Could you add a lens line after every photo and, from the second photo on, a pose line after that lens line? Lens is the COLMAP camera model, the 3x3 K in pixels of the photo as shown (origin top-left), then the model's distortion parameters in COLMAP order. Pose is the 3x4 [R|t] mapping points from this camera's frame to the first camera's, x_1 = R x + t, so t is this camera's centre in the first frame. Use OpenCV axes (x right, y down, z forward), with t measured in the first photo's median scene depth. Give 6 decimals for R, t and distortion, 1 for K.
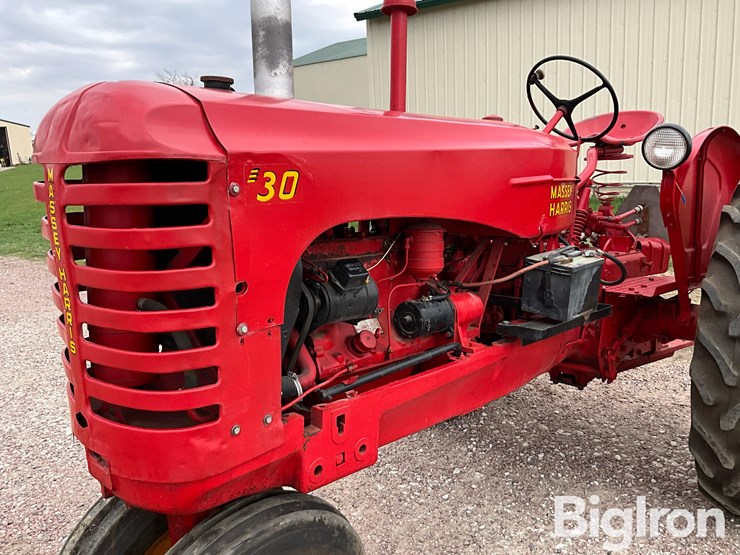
lens RADIAL K [[609.0, 0, 370.0], [0, 609.0, 277.5], [0, 0, 1]] dist [0.085453, -0.149397]
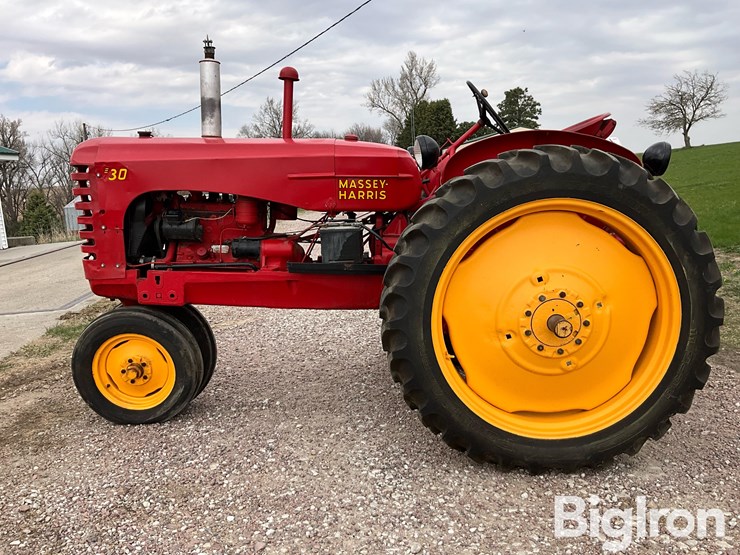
lens RADIAL K [[609.0, 0, 370.0], [0, 609.0, 277.5], [0, 0, 1]] dist [0.085453, -0.149397]
pose [[0.640258, 0.129584, -0.757151, 1.145745], [-0.132114, 0.989557, 0.057642, -0.003439], [0.756714, 0.063124, 0.650692, 0.057760]]
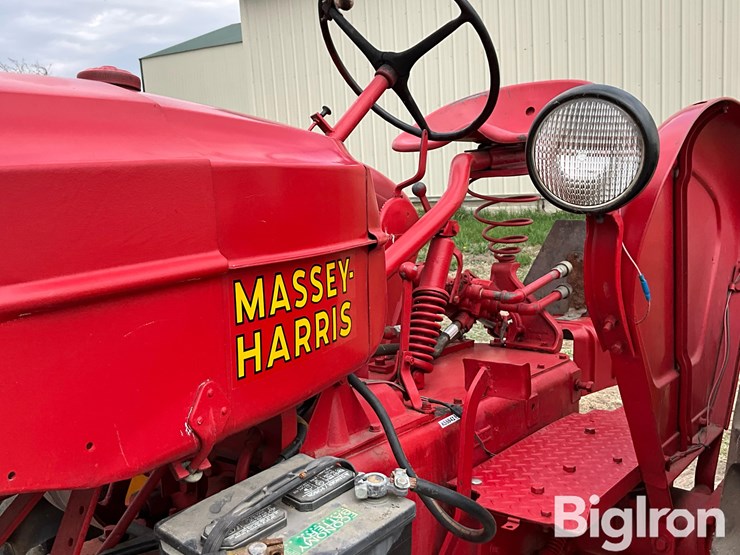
lens RADIAL K [[727.4, 0, 370.0], [0, 727.4, 277.5], [0, 0, 1]] dist [0.145455, -0.294532]
pose [[0.994053, -0.035793, 0.102852, 0.243202], [0.039693, 0.998559, -0.036128, -0.101392], [-0.101410, 0.039995, 0.994040, 0.467896]]
